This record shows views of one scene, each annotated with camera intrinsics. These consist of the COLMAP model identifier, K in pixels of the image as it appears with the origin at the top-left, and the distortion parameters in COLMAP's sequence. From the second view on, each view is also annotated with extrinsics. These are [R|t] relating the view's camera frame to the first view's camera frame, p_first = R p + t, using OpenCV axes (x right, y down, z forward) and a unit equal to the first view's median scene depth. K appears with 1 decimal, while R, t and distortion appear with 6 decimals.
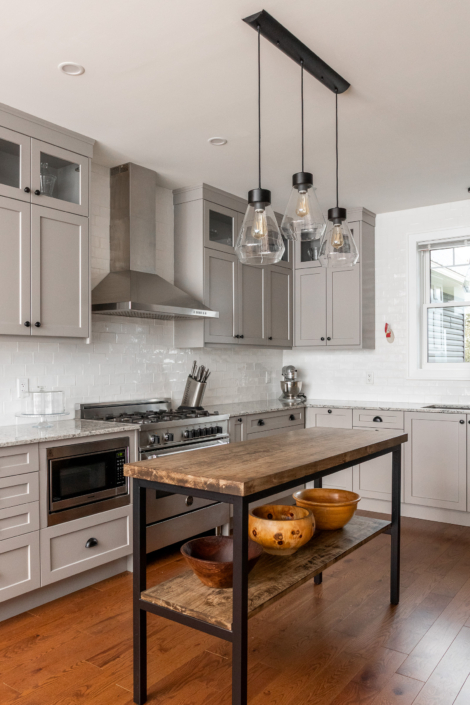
lens RADIAL K [[568.9, 0, 230.3], [0, 568.9, 356.8], [0, 0, 1]] dist [-0.091201, -0.003505]
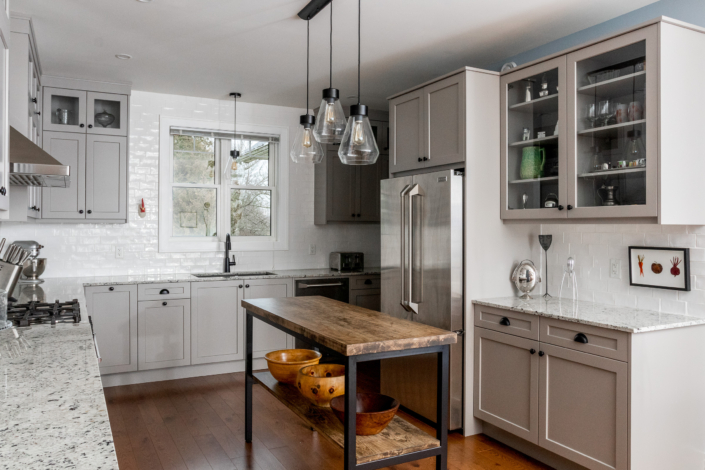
lens RADIAL K [[568.9, 0, 347.6], [0, 568.9, 231.1], [0, 0, 1]] dist [-0.091201, -0.003505]
pose [[0.454537, -0.006970, 0.890701, -0.648800], [-0.009327, 0.999877, 0.012584, -0.021940], [-0.890679, -0.014027, 0.454416, 0.293635]]
